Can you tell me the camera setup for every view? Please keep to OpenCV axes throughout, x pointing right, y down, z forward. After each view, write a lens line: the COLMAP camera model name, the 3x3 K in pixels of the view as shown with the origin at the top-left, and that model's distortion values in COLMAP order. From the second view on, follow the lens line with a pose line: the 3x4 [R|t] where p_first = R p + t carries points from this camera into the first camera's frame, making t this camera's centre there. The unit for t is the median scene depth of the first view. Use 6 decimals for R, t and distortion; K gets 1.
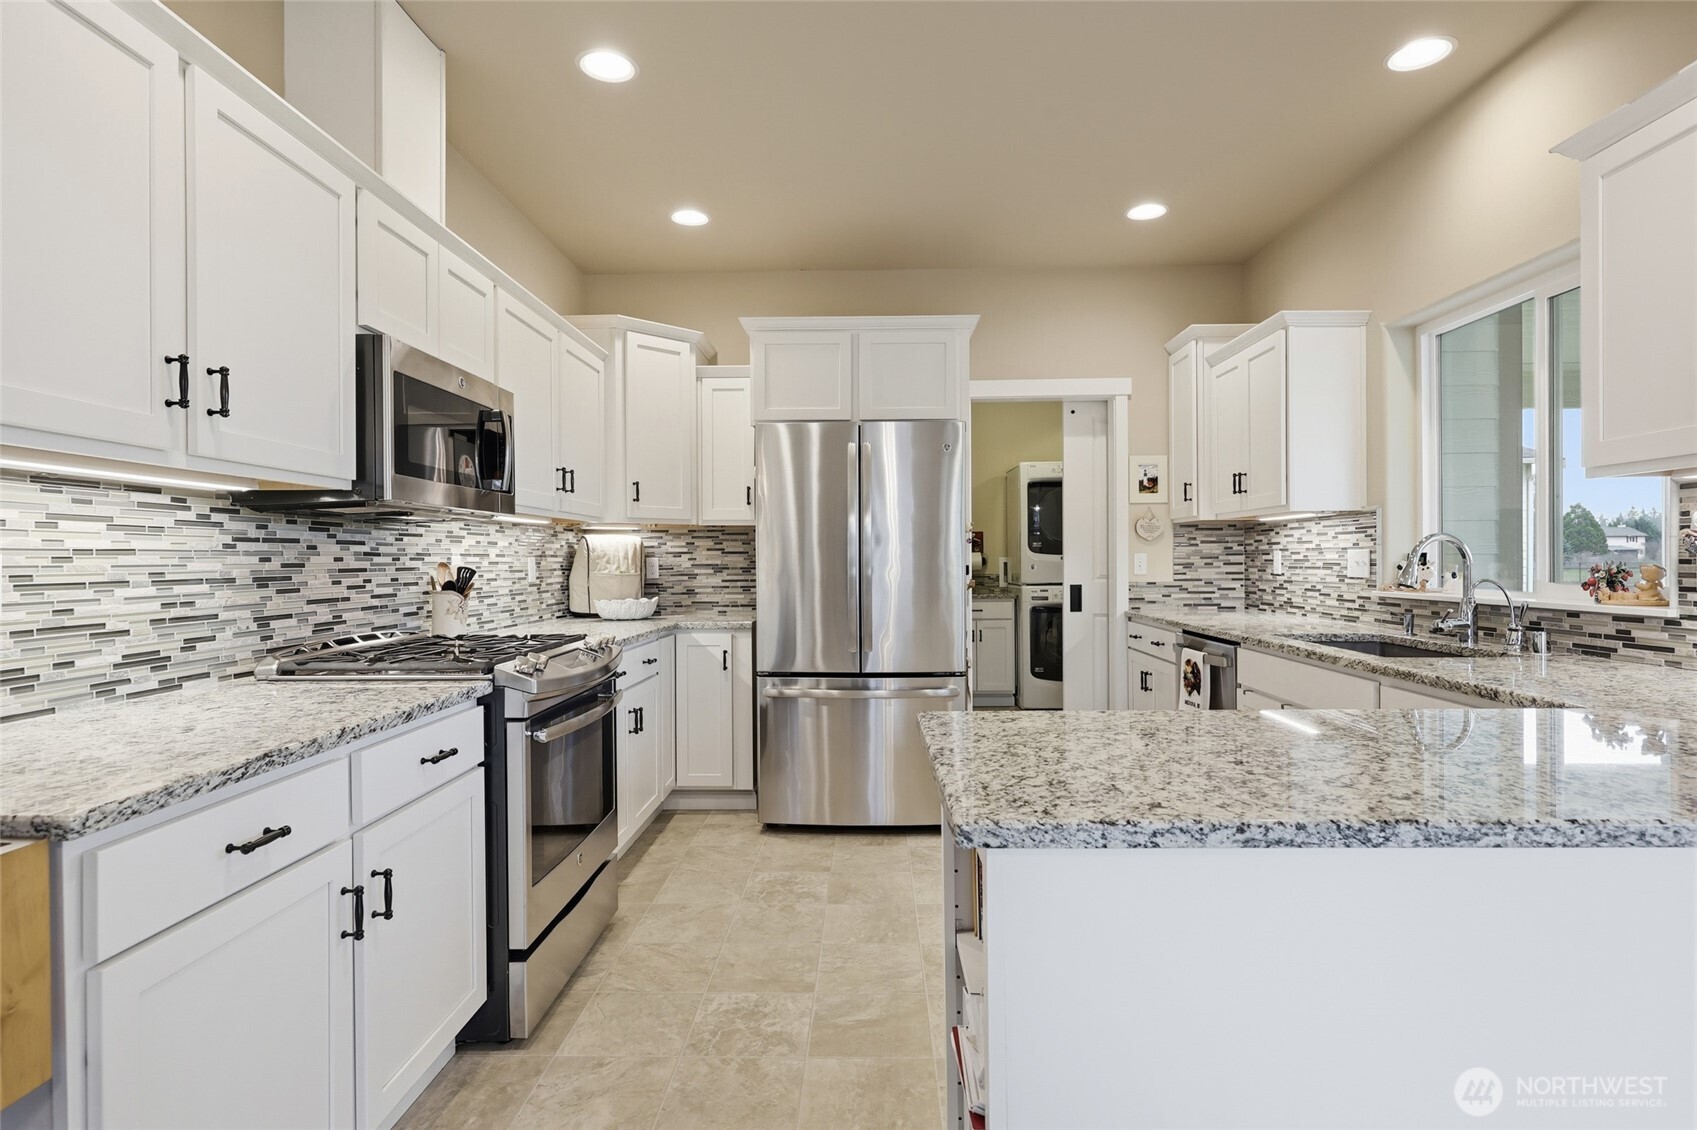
lens RADIAL K [[862.6, 0, 849.5], [0, 862.6, 563.0], [0, 0, 1]] dist [0.000568, 0.000667]
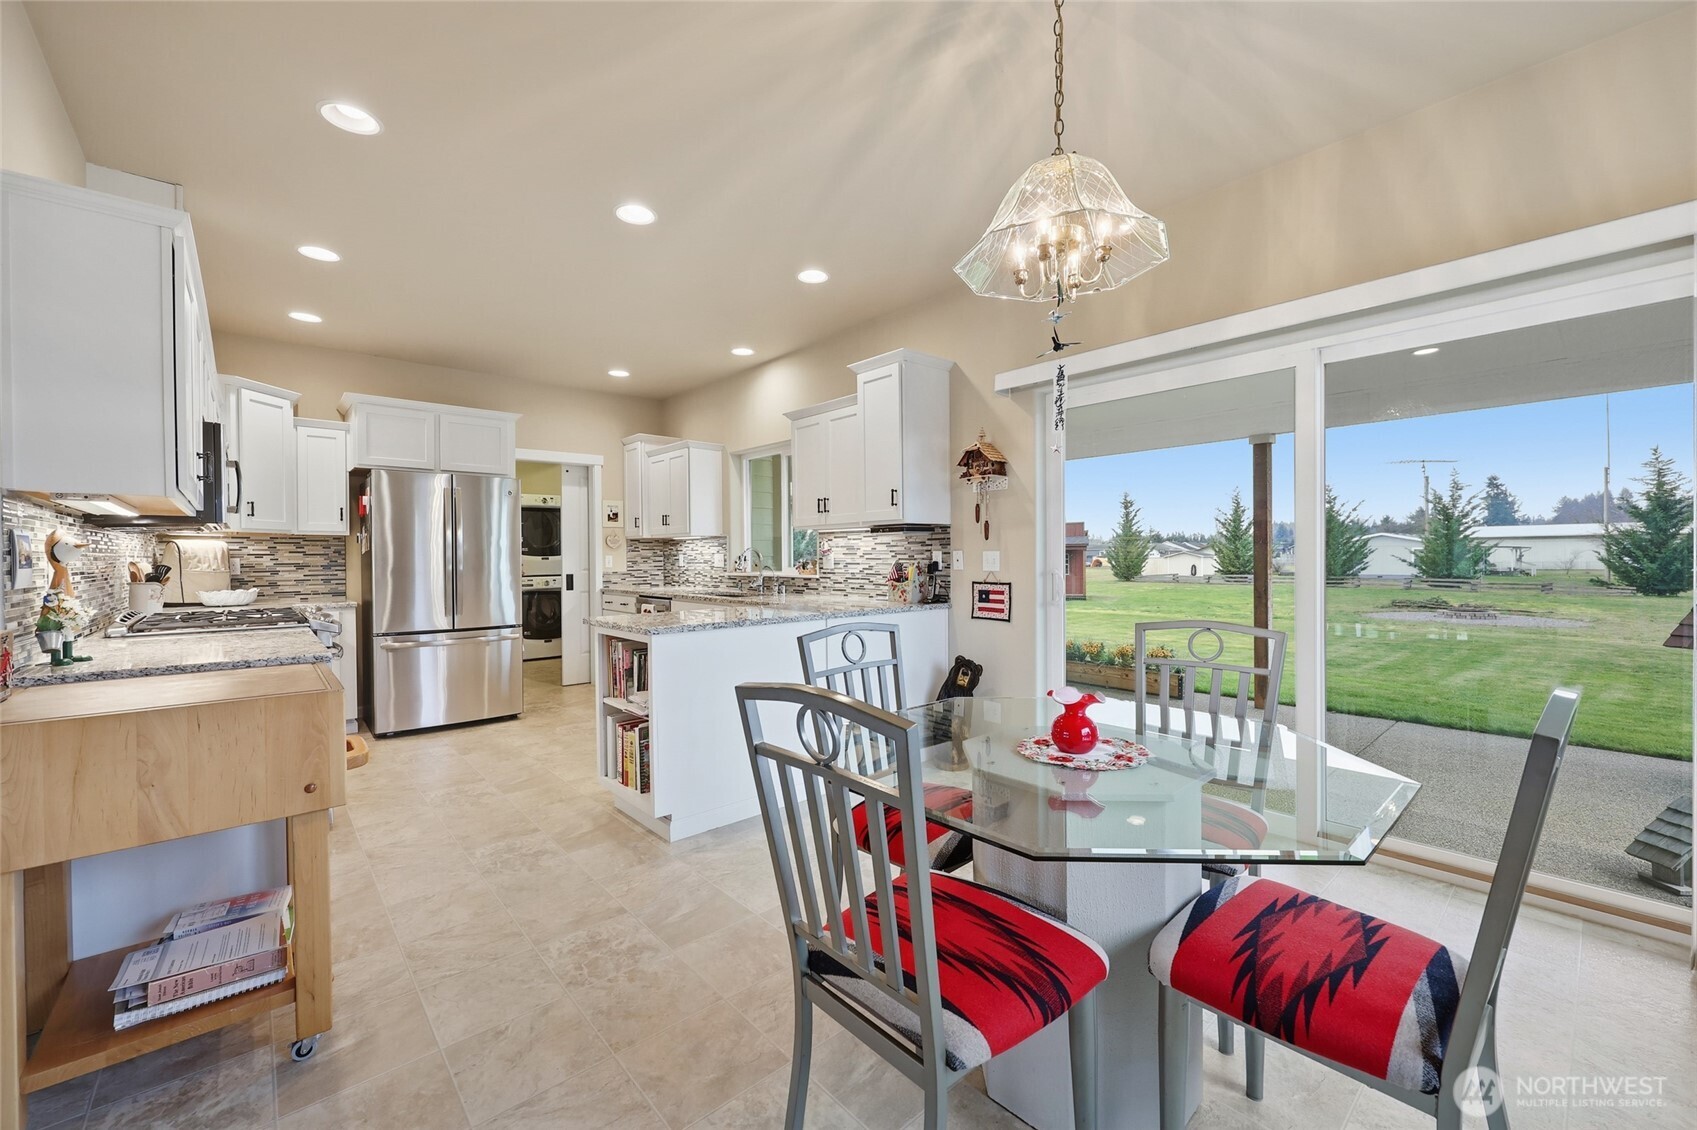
lens RADIAL K [[683.2, 0, 849.7], [0, 683.2, 561.3], [0, 0, 1]] dist [0.000219, 0.000019]
pose [[0.733025, -0.003689, 0.680192, -0.379684], [0.005579, 0.999984, -0.000589, 0.005946], [-0.680179, 0.004227, 0.733034, -0.539647]]
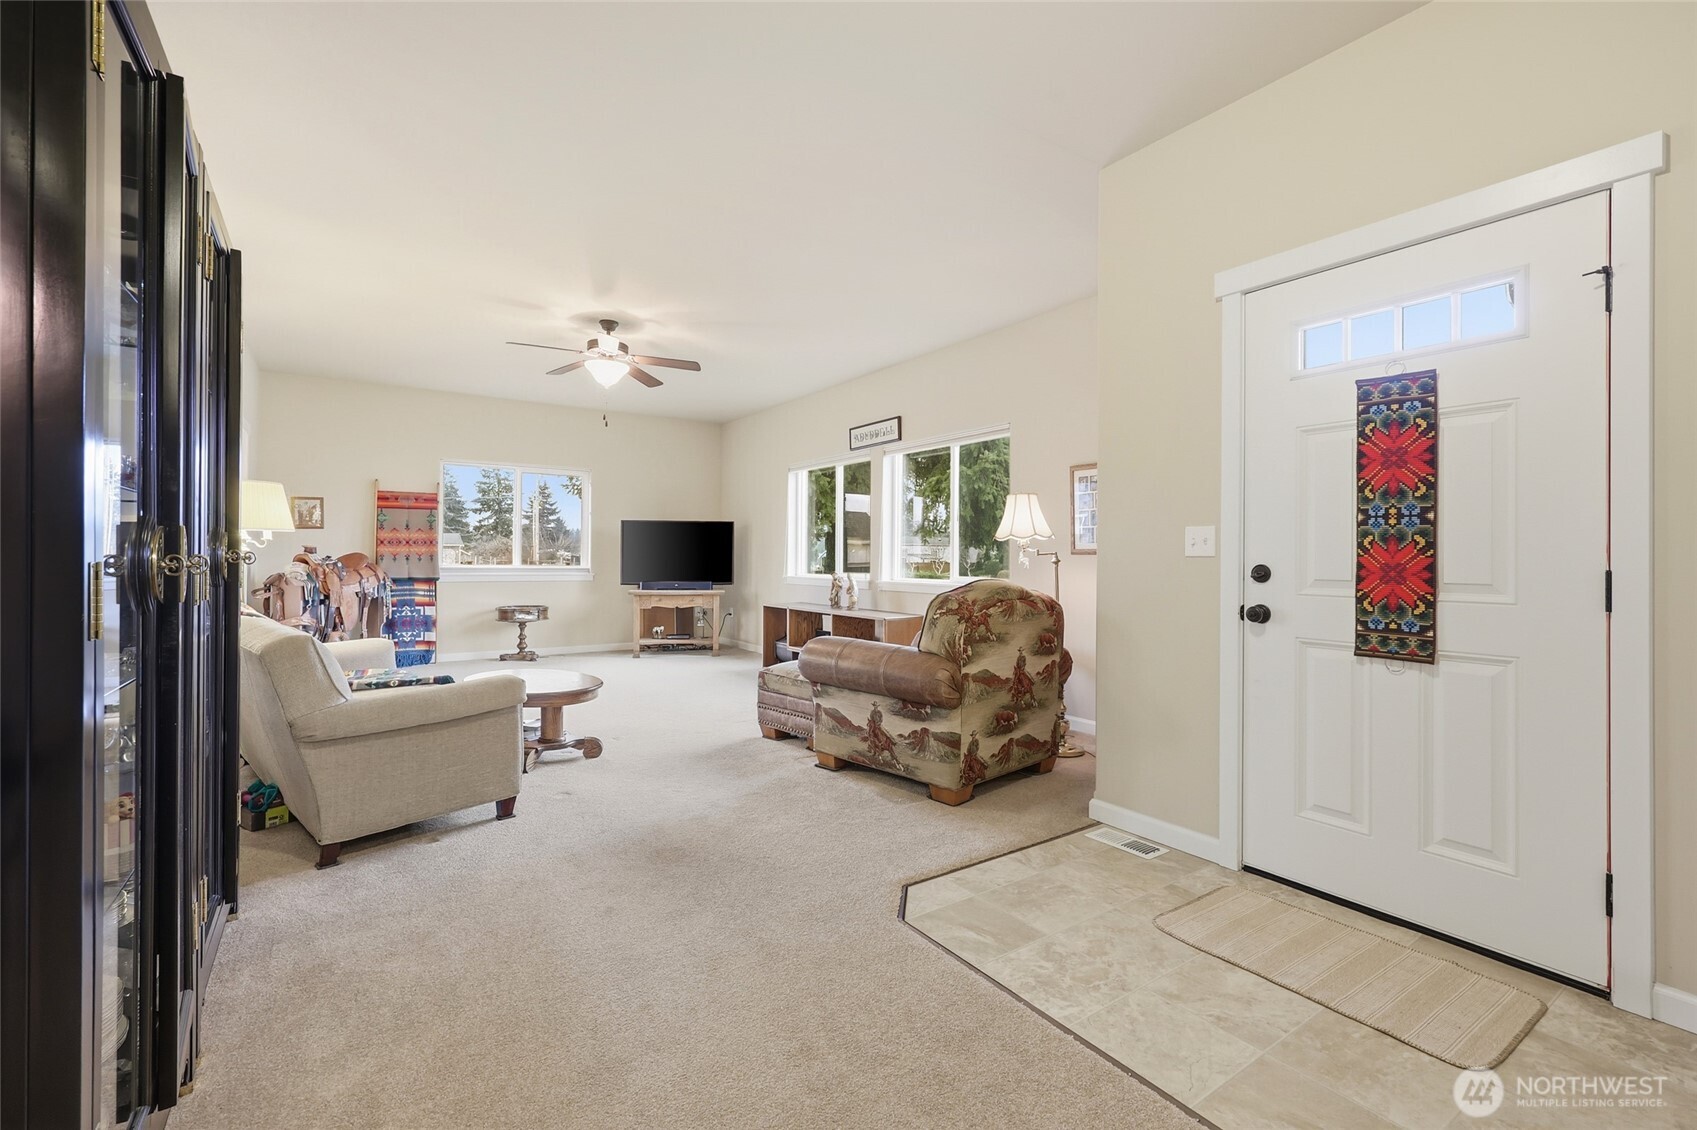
lens RADIAL K [[708.0, 0, 848.5], [0, 708.0, 565.0], [0, 0, 1]] dist [0.000279, 0.000093]
pose [[-0.586093, 0.004046, 0.810234, -0.480097], [0.002723, 0.999992, -0.003024, 0.026509], [-0.810239, 0.000434, -0.586099, 1.239451]]
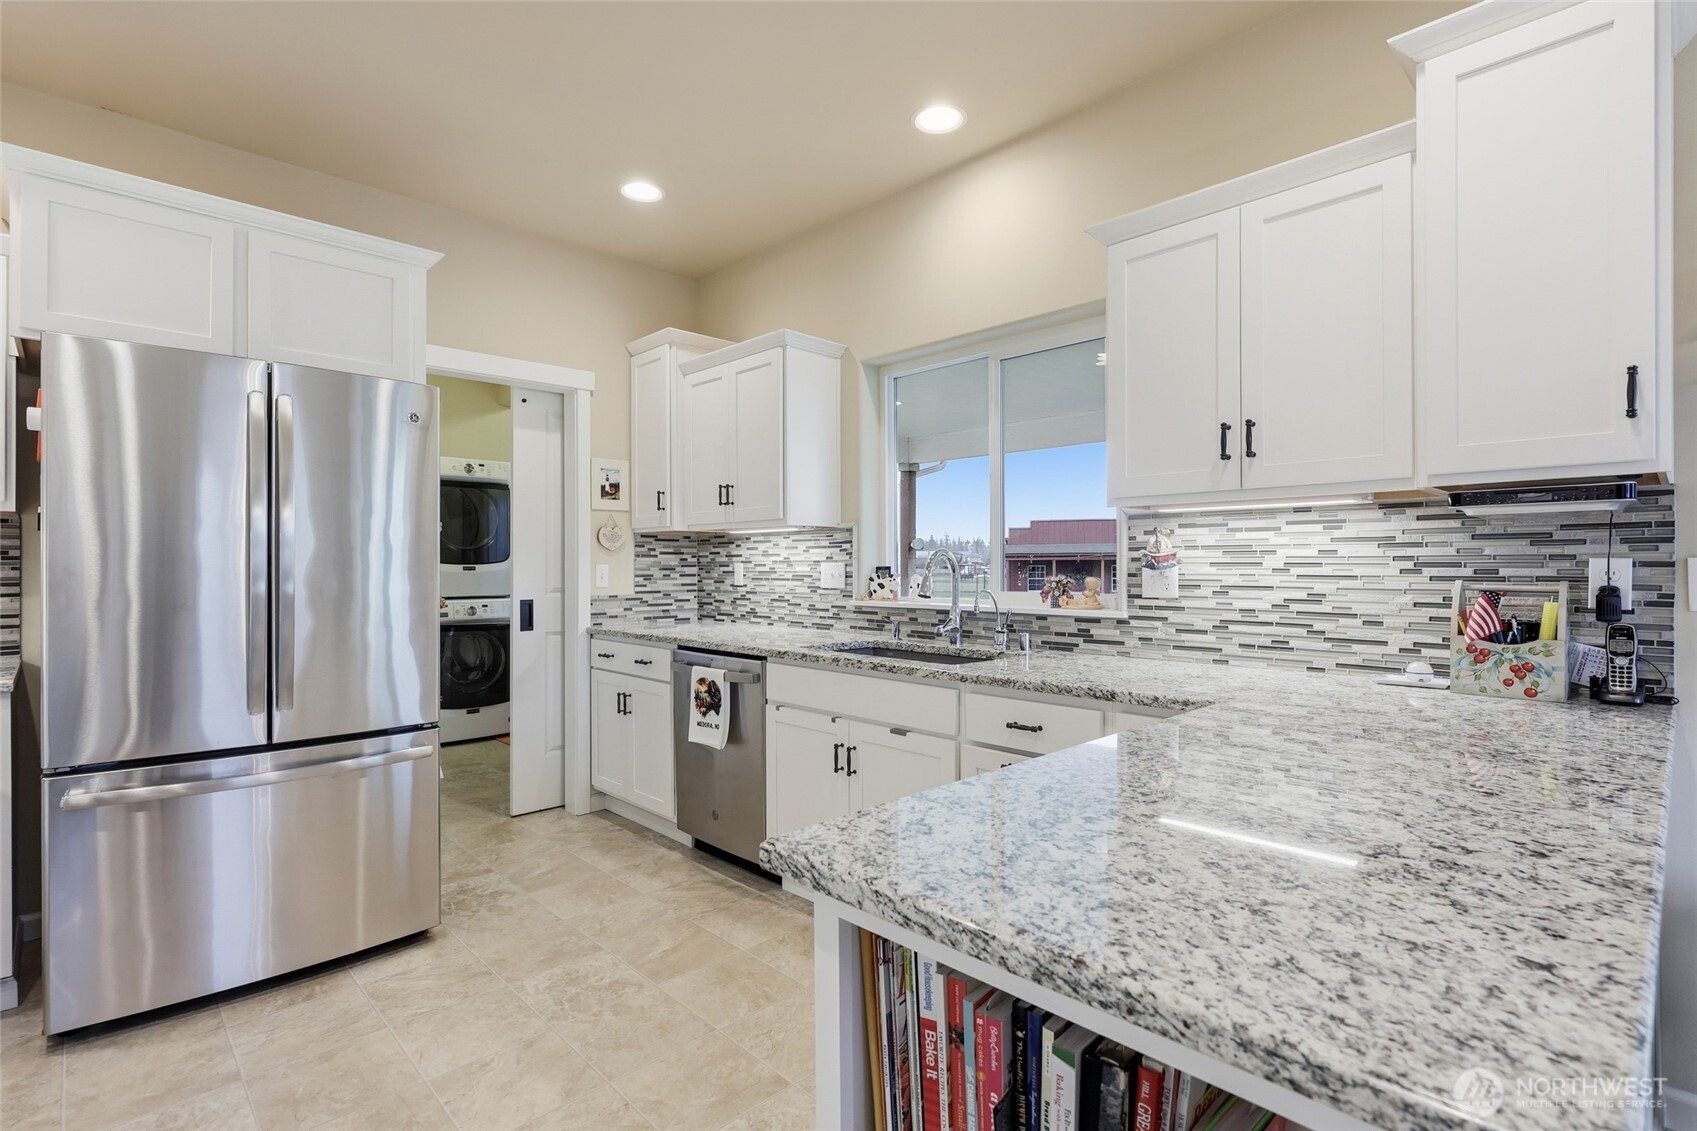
lens RADIAL K [[809.7, 0, 850.6], [0, 809.7, 568.0], [0, 0, 1]] dist [0.001399, 0.000607]
pose [[0.701658, 0.004644, 0.712499, -0.141486], [-0.000662, 0.999983, -0.005867, -0.003274], [-0.712514, 0.003645, 0.701648, 0.306626]]
